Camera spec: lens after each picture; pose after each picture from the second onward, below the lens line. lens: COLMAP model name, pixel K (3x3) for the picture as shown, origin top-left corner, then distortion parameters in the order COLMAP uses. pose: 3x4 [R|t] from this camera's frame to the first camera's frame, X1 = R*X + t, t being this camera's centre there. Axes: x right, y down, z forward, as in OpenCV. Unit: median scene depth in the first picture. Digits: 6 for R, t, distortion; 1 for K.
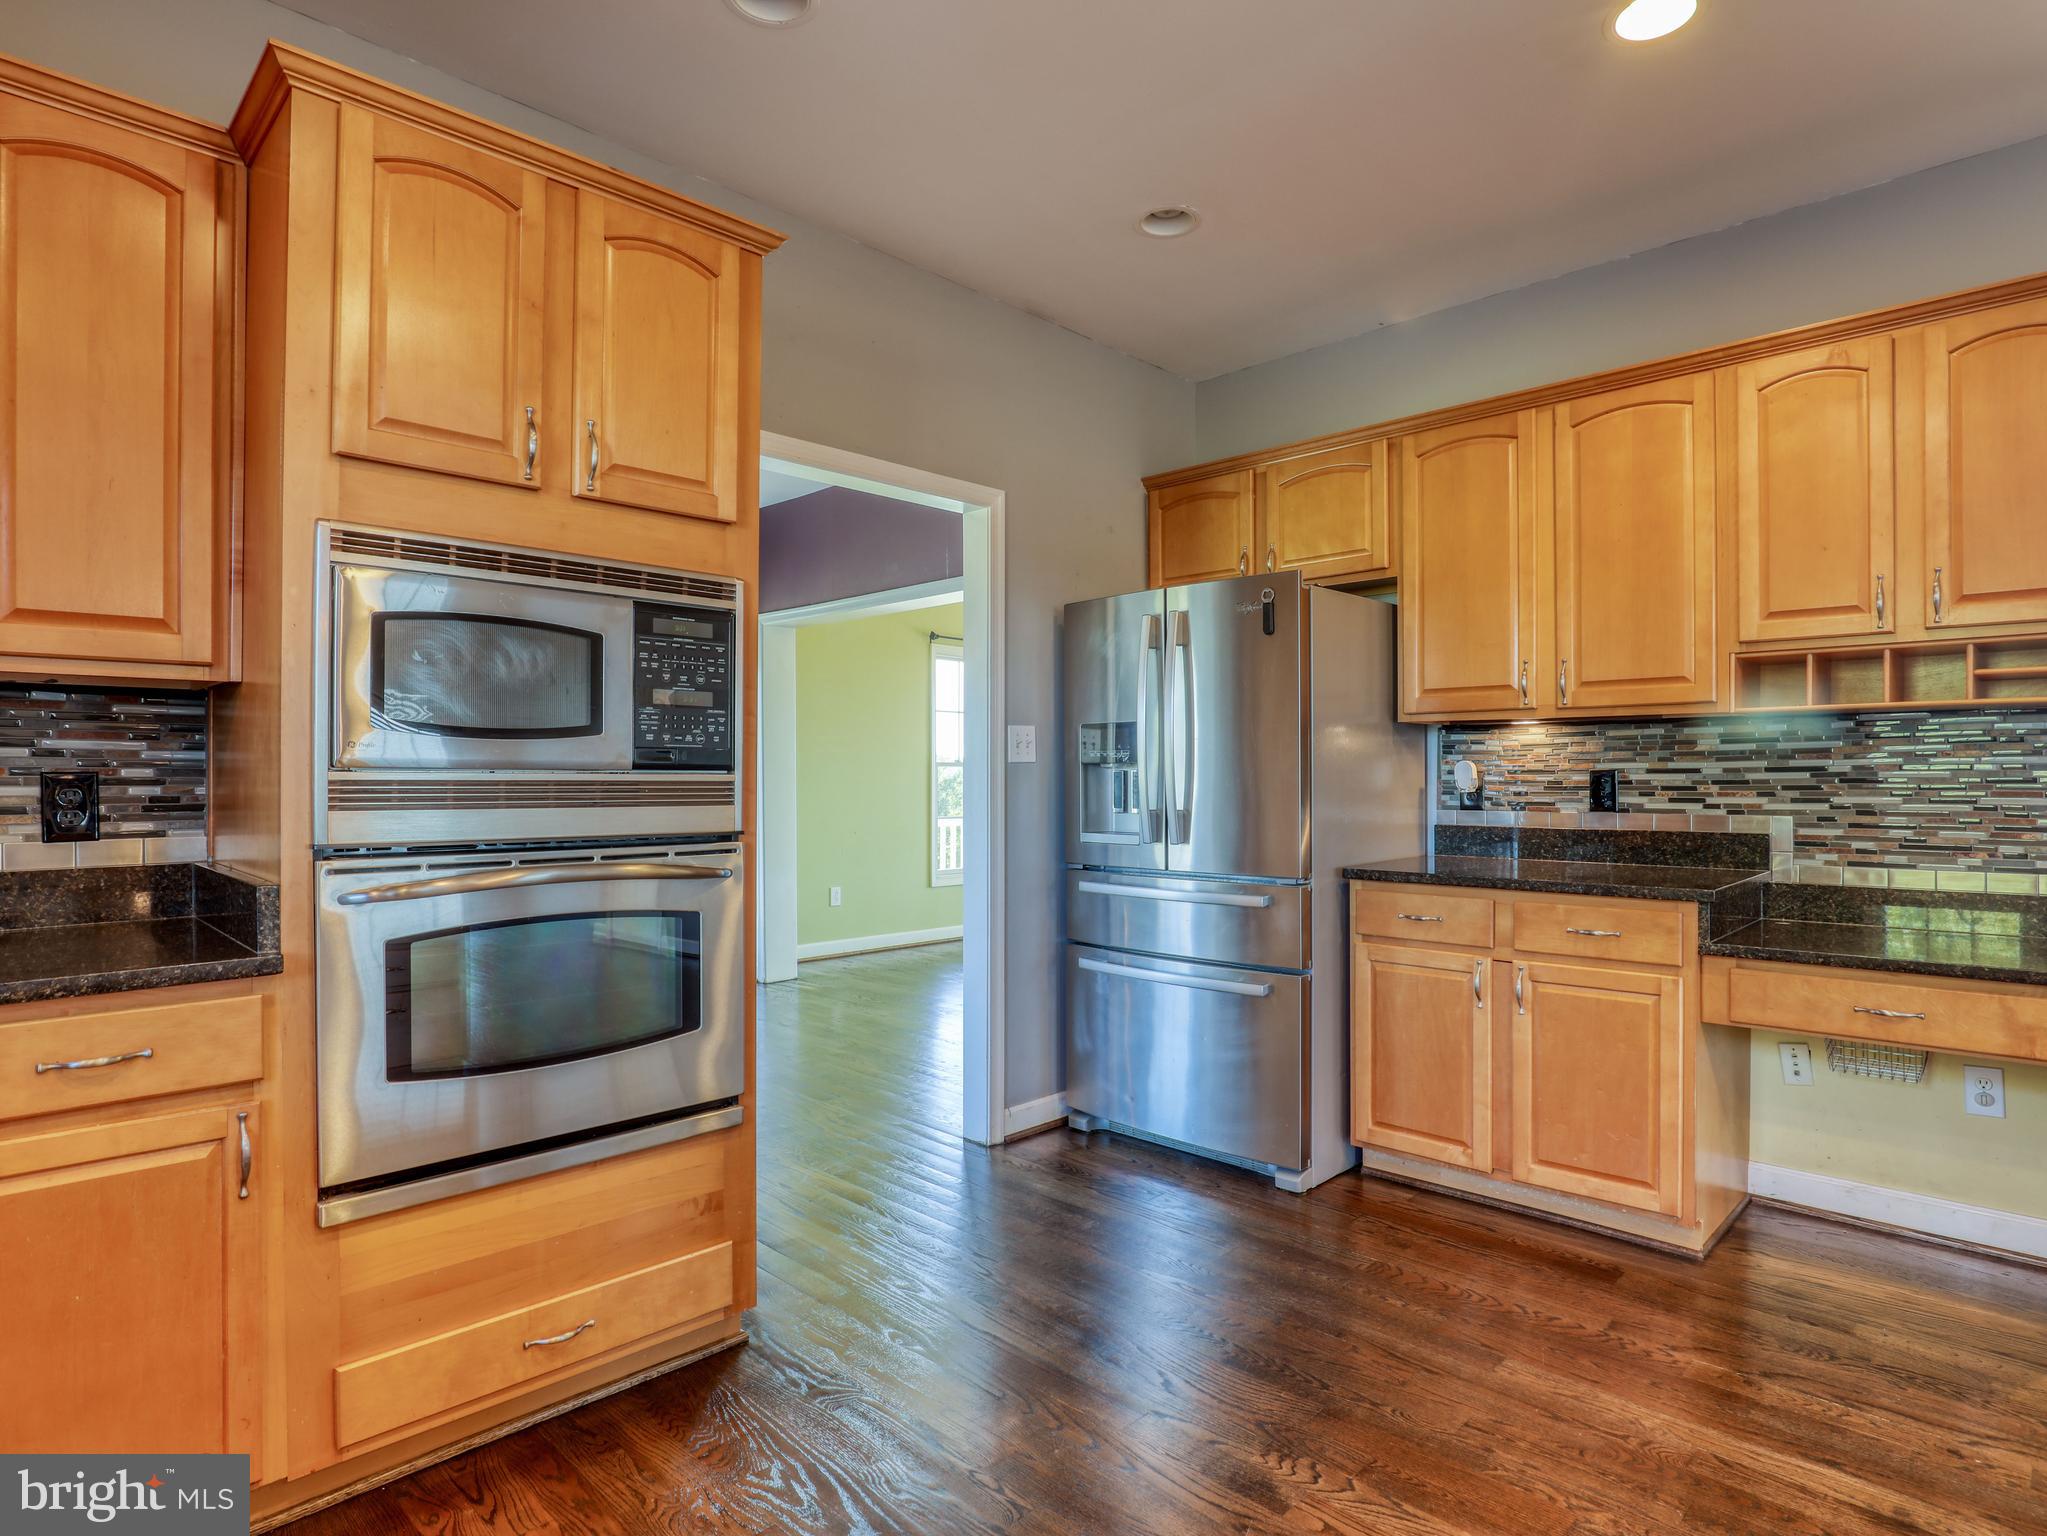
lens RADIAL K [[1119.0, 0, 1022.4], [0, 1119.0, 772.5], [0, 0, 1]] dist [-0.034894, 0.006808]
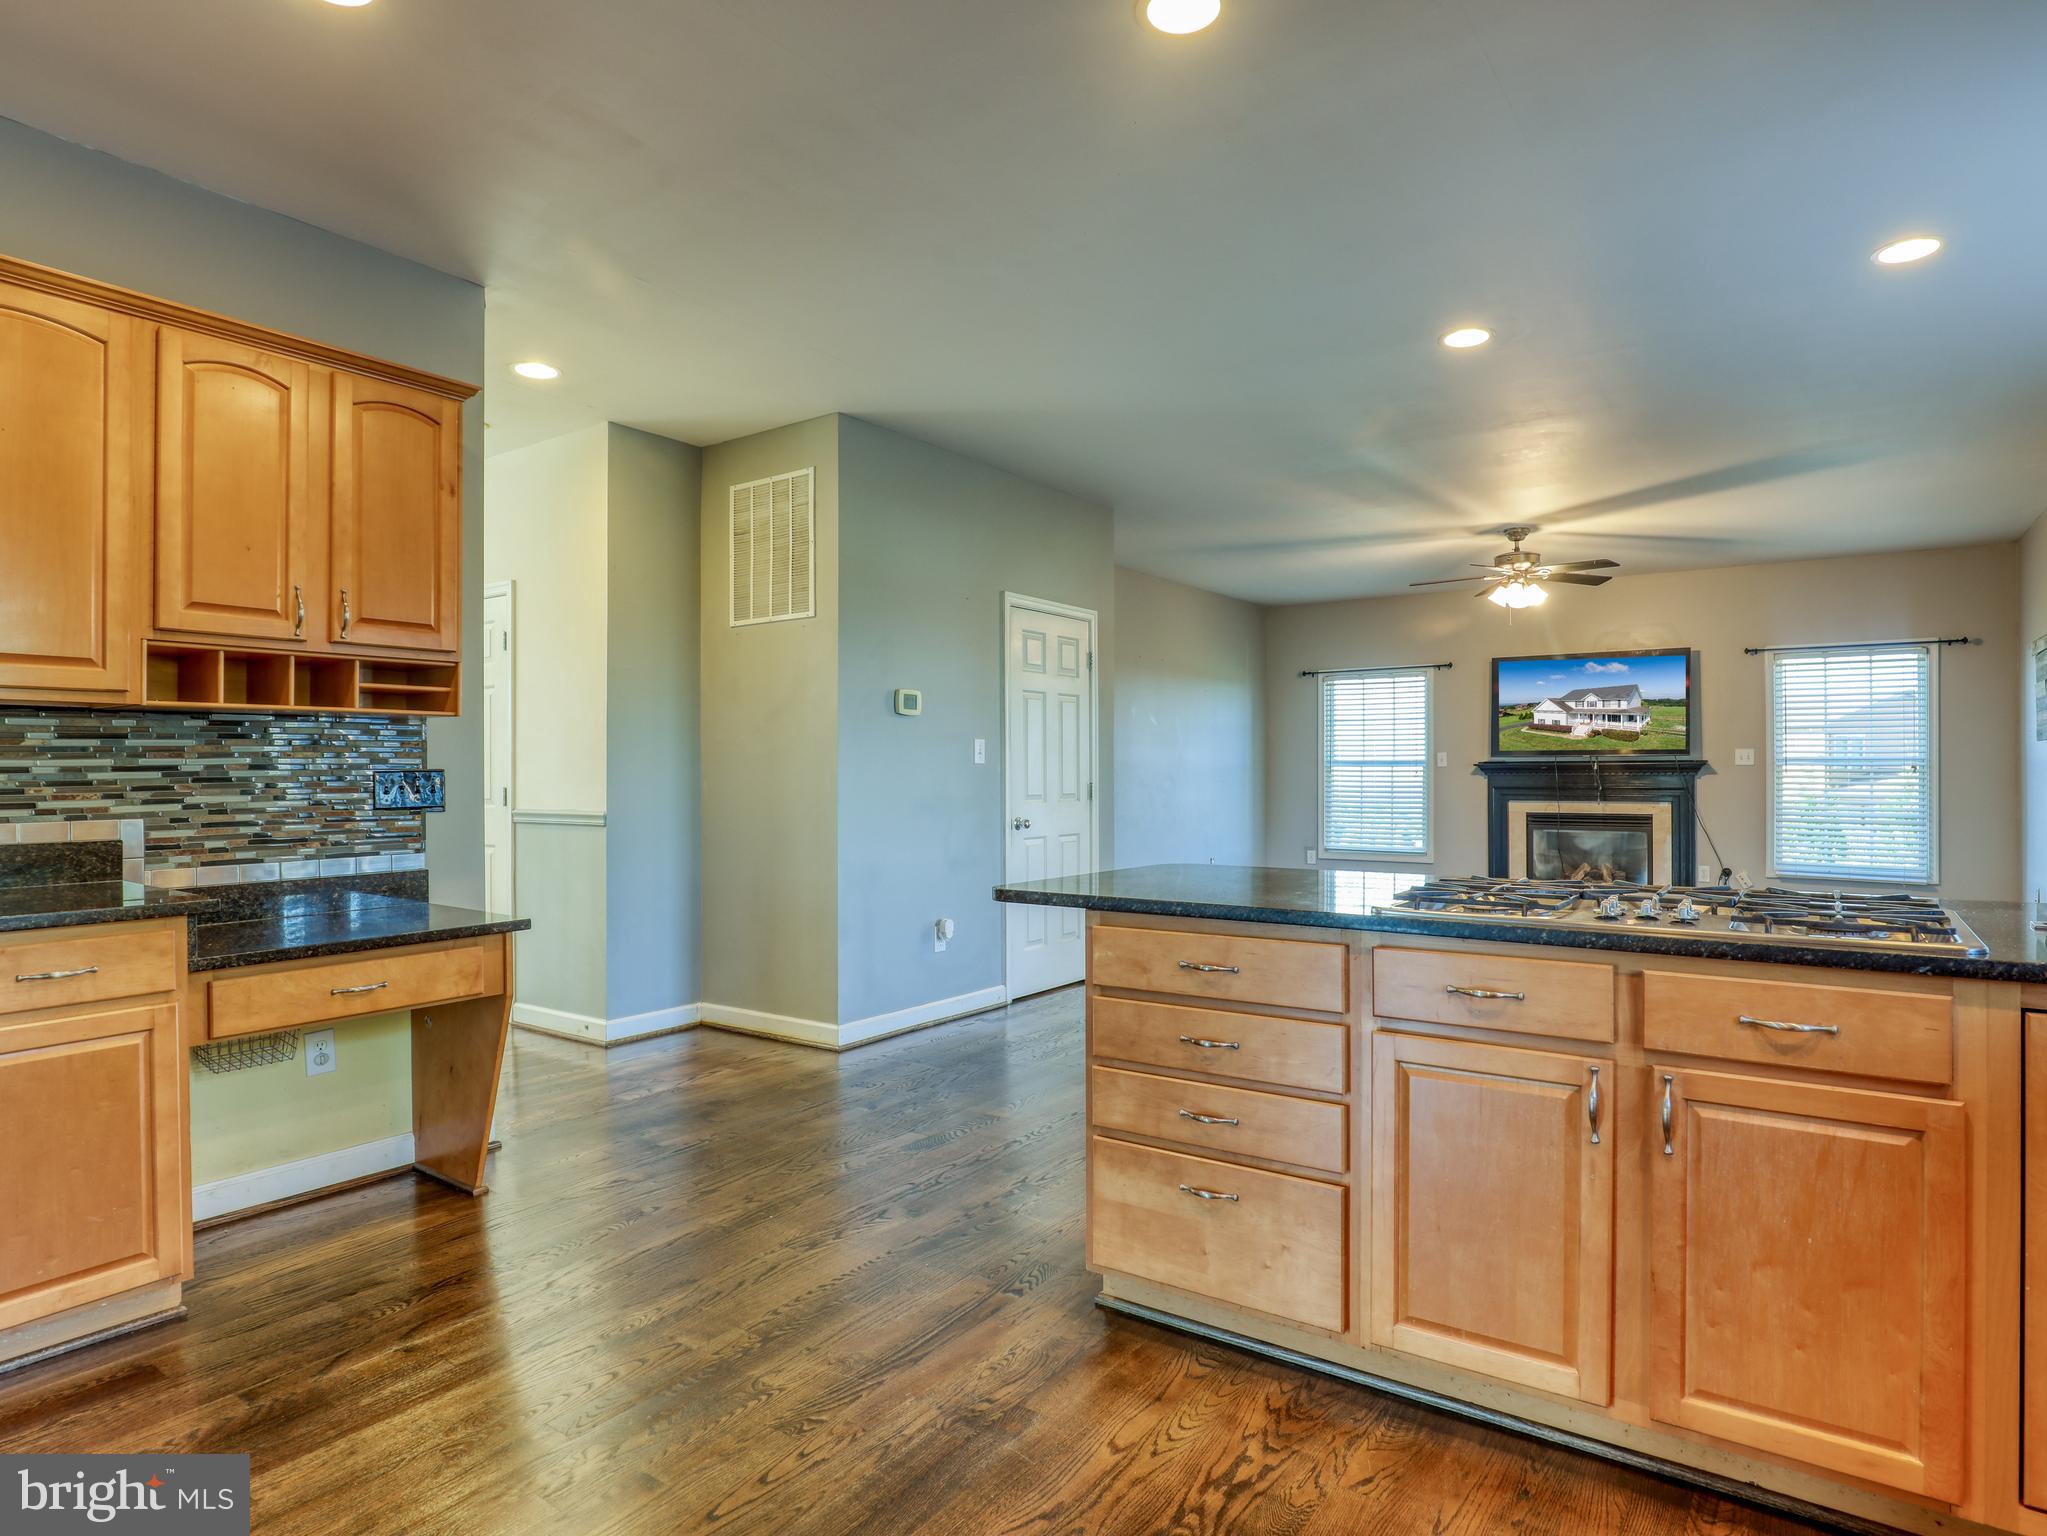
lens RADIAL K [[1119.0, 0, 1059.7], [0, 1119.0, 770.3], [0, 0, 1]] dist [-0.034894, 0.006808]
pose [[-0.185686, 0.002614, 0.982606, -0.365987], [0.002826, 0.999994, -0.002126, 0.002839], [-0.982605, 0.002382, -0.185692, 0.428659]]
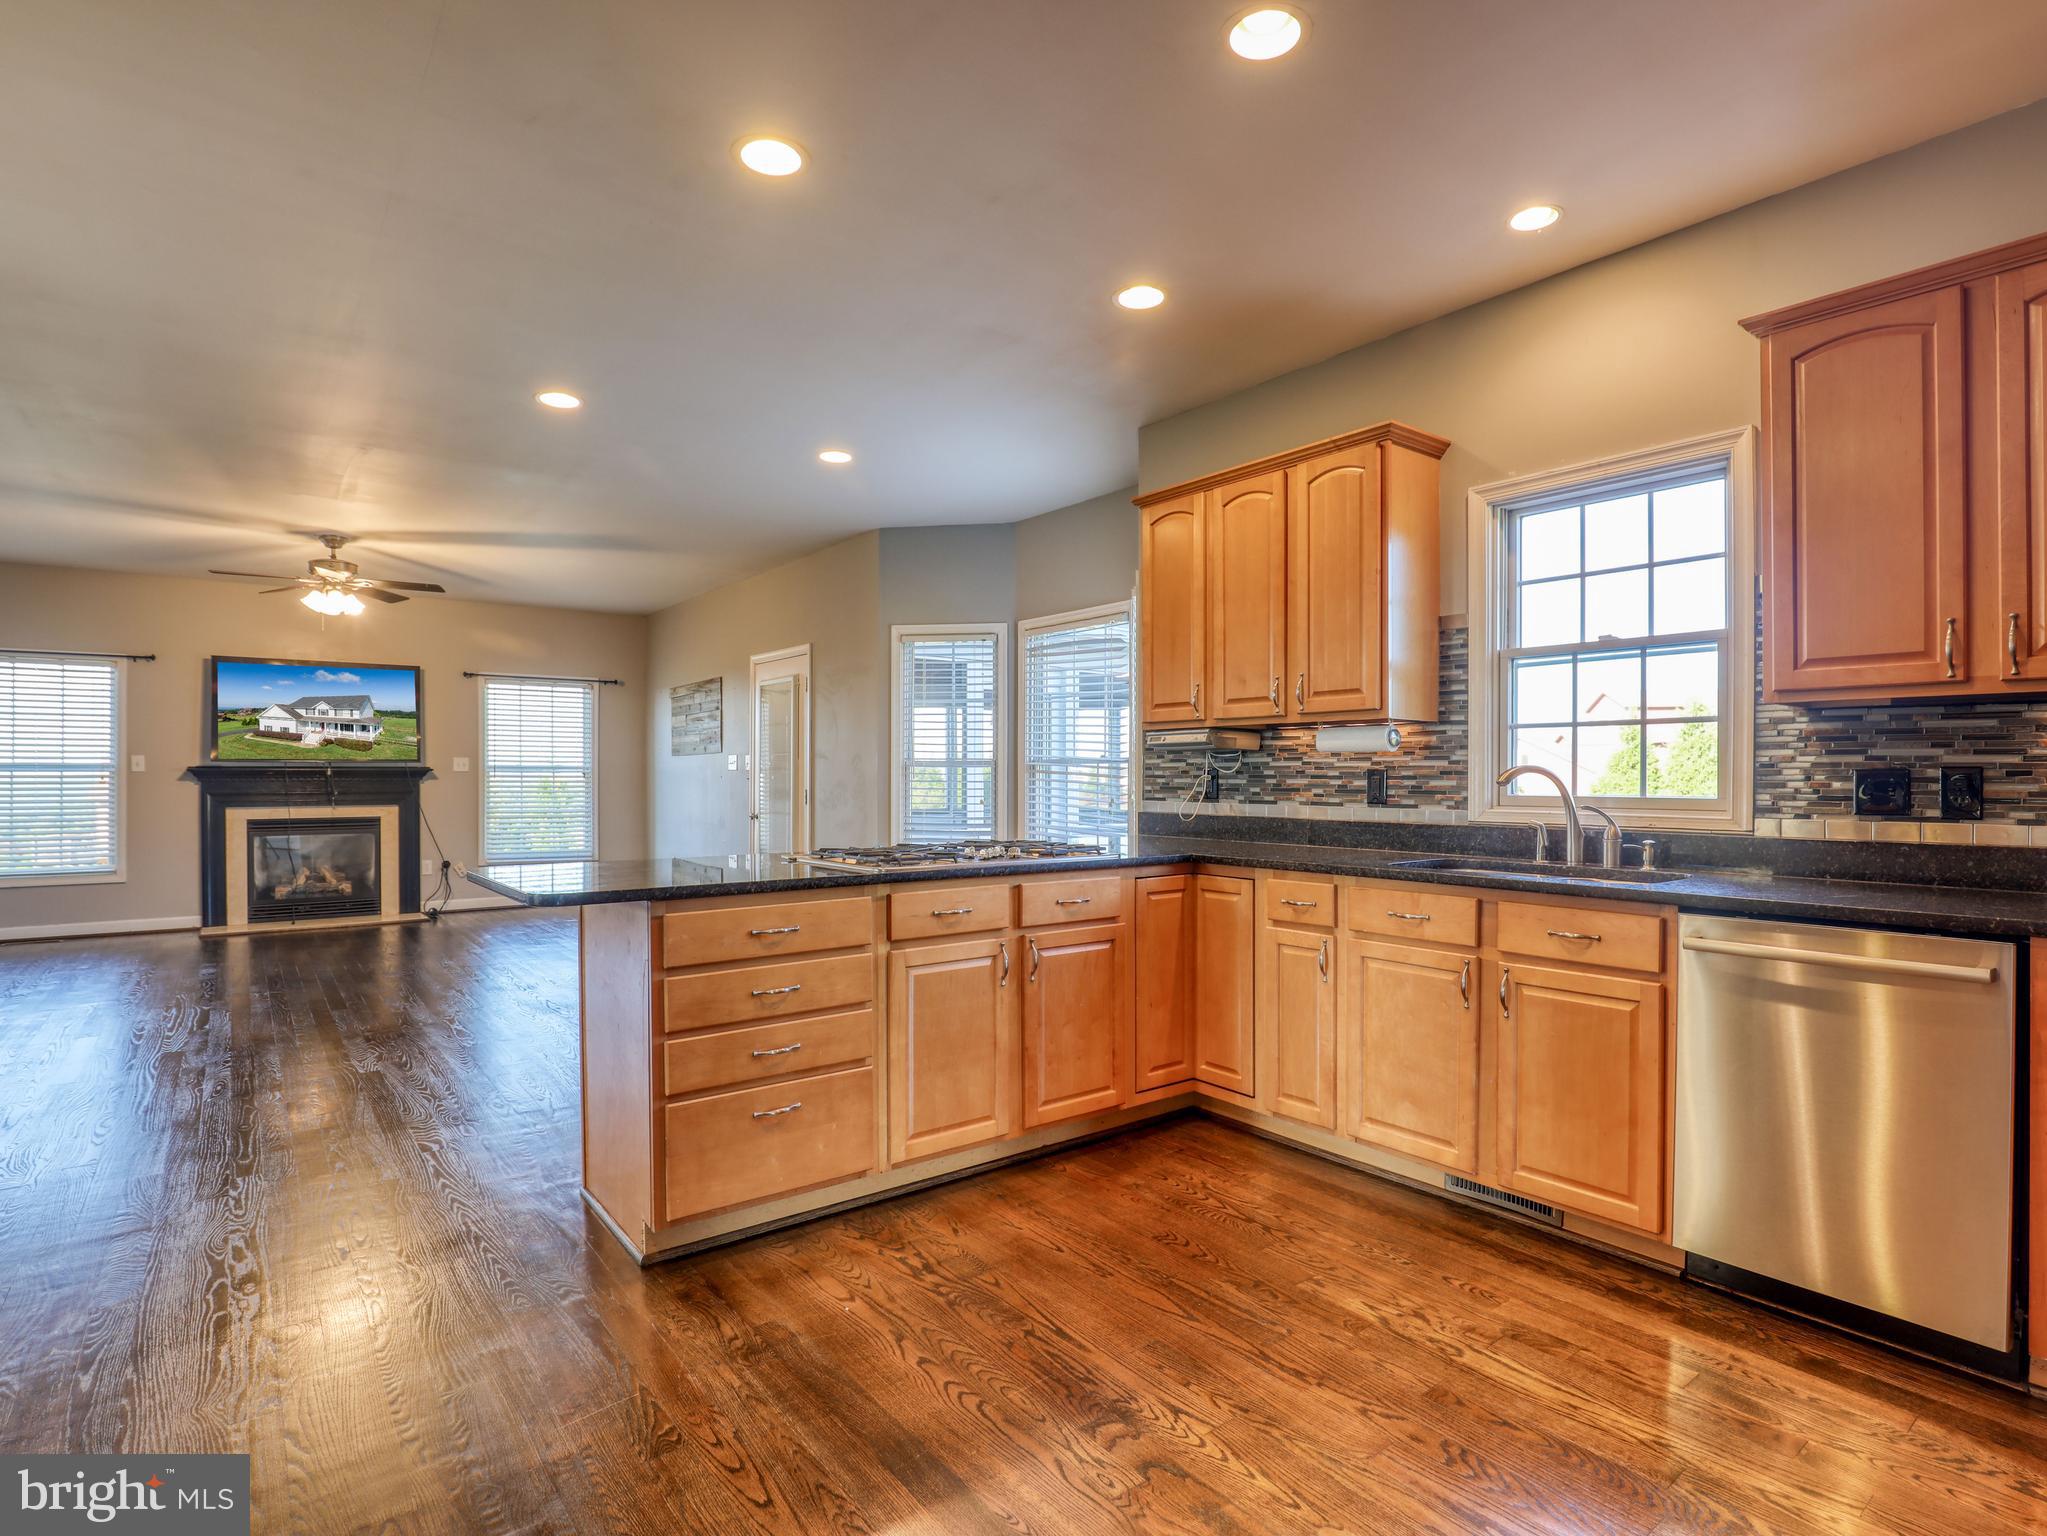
lens RADIAL K [[1045.6, 0, 1002.2], [0, 1045.6, 792.1], [0, 0, 1]] dist [-0.028332, 0.000925]
pose [[-0.990034, 0.000220, 0.140831, 0.052377], [0.002392, 0.999881, 0.015254, 0.004442], [-0.140811, 0.015439, -0.989916, 1.048650]]
